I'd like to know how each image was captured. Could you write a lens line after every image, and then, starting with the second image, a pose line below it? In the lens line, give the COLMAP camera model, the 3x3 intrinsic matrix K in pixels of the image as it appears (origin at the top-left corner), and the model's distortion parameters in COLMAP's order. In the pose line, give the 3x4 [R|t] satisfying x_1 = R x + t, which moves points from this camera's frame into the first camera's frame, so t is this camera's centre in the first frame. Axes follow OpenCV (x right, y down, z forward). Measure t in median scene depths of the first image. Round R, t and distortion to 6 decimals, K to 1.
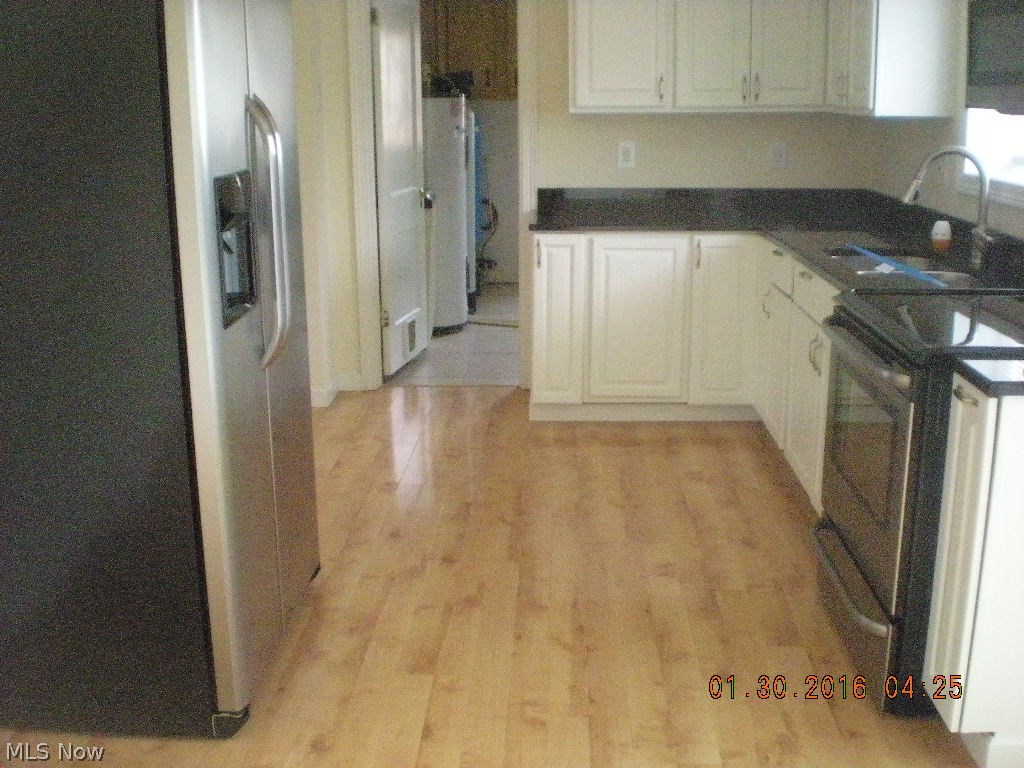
lens RADIAL K [[1144.4, 0, 512.0], [0, 1144.4, 384.0], [0, 0, 1]] dist [-0.137813, 0.027614]
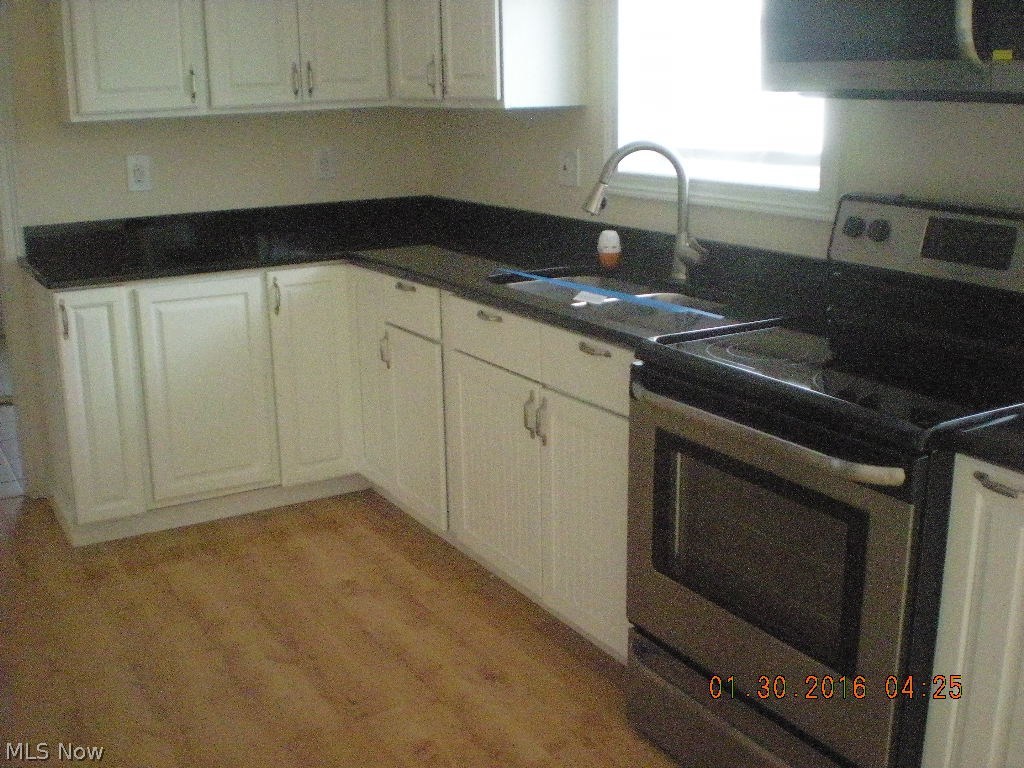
lens RADIAL K [[1135.3, 0, 512.0], [0, 1135.3, 384.0], [0, 0, 1]] dist [-0.012120, -0.355879]
pose [[0.845847, -0.143097, 0.513874, -0.106561], [0.143838, 0.988848, 0.038602, -0.061072], [-0.513668, 0.041263, 0.856997, 0.253770]]
